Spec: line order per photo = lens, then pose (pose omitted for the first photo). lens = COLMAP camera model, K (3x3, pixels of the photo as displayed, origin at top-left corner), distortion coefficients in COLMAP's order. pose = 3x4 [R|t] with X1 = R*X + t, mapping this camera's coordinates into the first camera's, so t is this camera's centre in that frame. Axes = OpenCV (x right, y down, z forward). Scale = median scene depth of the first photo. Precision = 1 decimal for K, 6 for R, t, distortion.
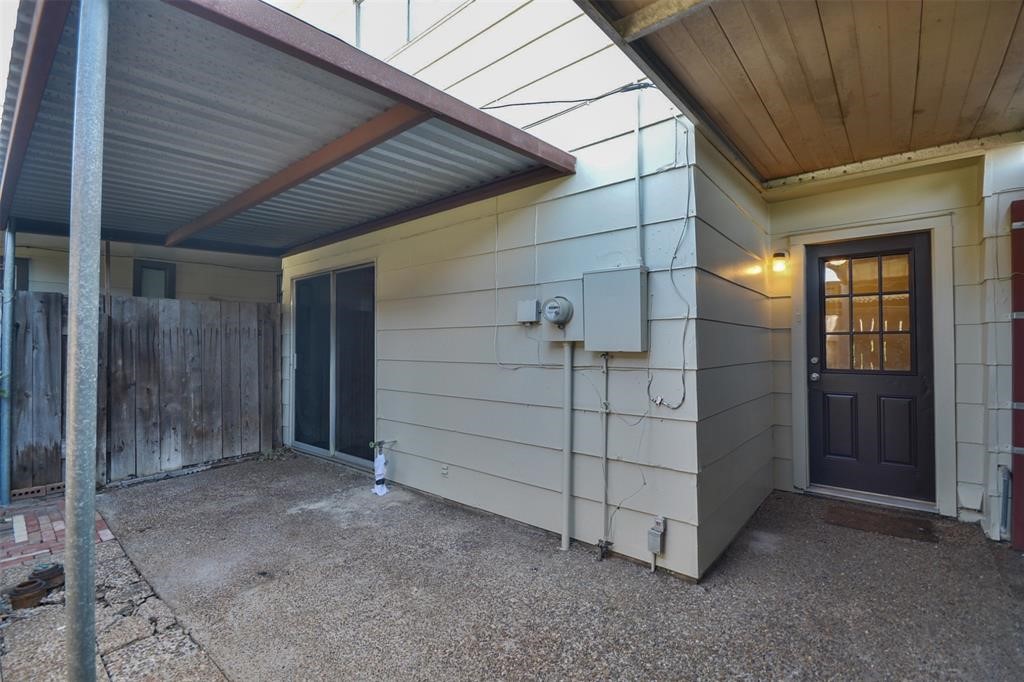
lens RADIAL K [[449.2, 0, 513.0], [0, 449.2, 339.4], [0, 0, 1]] dist [-0.013877, -0.001229]
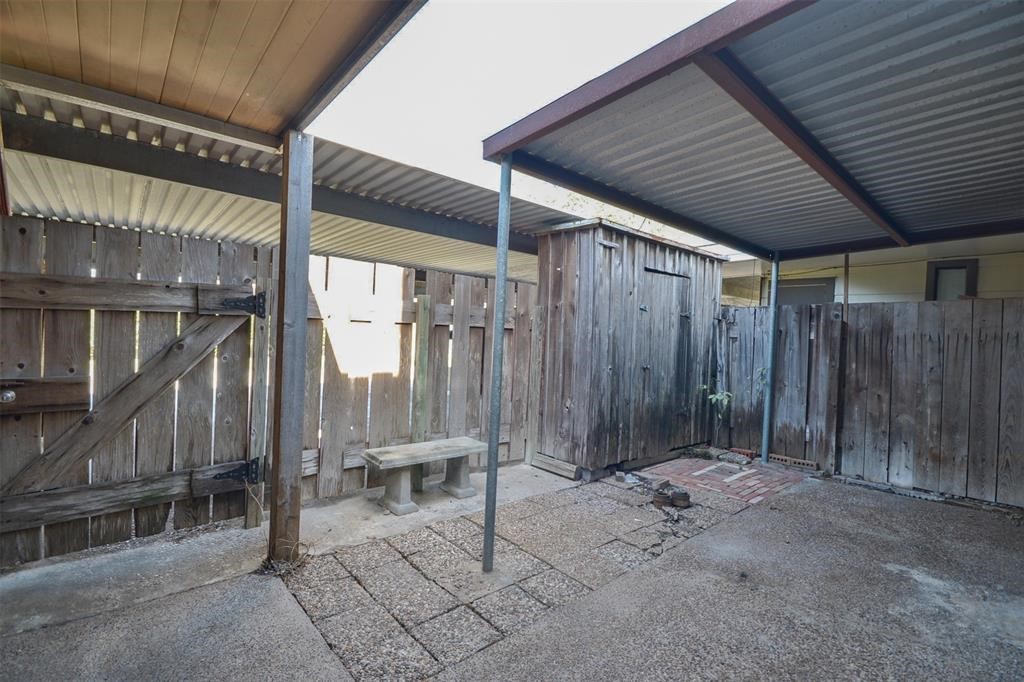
lens RADIAL K [[449.2, 0, 513.2], [0, 449.2, 337.3], [0, 0, 1]] dist [-0.013877, -0.001229]
pose [[-0.161611, 0.002619, -0.986851, 0.291460], [-0.029561, 0.999535, 0.007493, -0.000547], [0.986412, 0.030383, -0.161458, 0.363786]]
